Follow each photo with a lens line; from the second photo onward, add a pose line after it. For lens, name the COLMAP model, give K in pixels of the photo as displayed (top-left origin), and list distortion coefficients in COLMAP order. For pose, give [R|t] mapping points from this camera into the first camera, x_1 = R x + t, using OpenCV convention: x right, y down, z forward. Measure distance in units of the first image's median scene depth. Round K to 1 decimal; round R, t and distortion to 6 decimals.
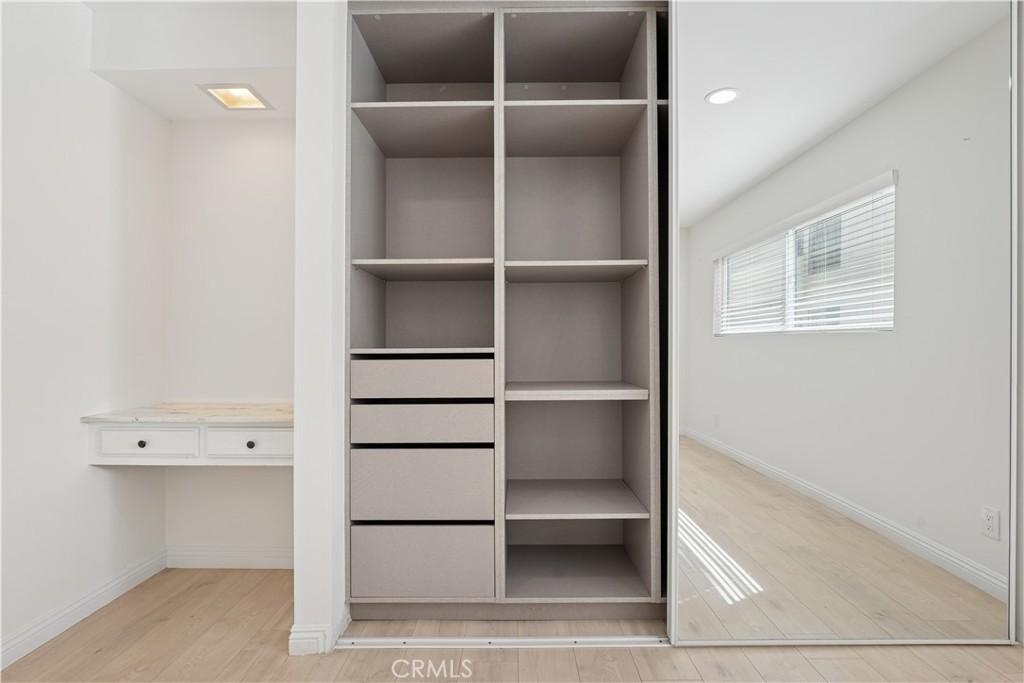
lens RADIAL K [[494.6, 0, 511.1], [0, 494.6, 339.2], [0, 0, 1]] dist [-0.009524, -0.000362]
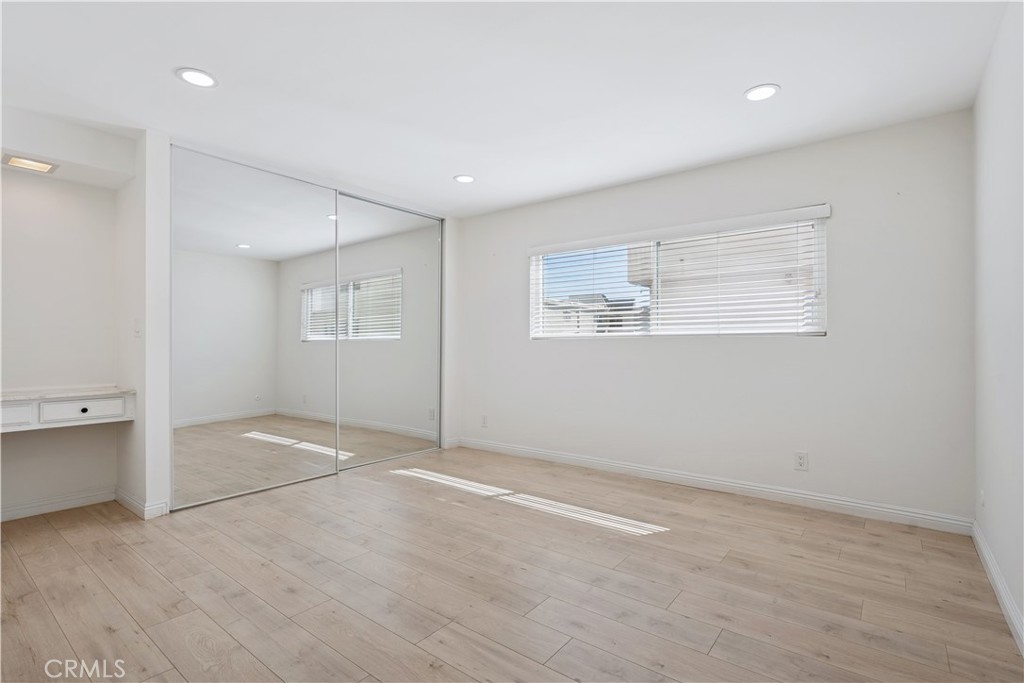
lens RADIAL K [[494.6, 0, 508.6], [0, 494.6, 342.4], [0, 0, 1]] dist [-0.009524, -0.000362]
pose [[0.605470, 0.006087, 0.795845, -0.691881], [-0.004078, 0.999981, -0.004546, 0.000916], [-0.795858, -0.000493, 0.605483, -0.726982]]
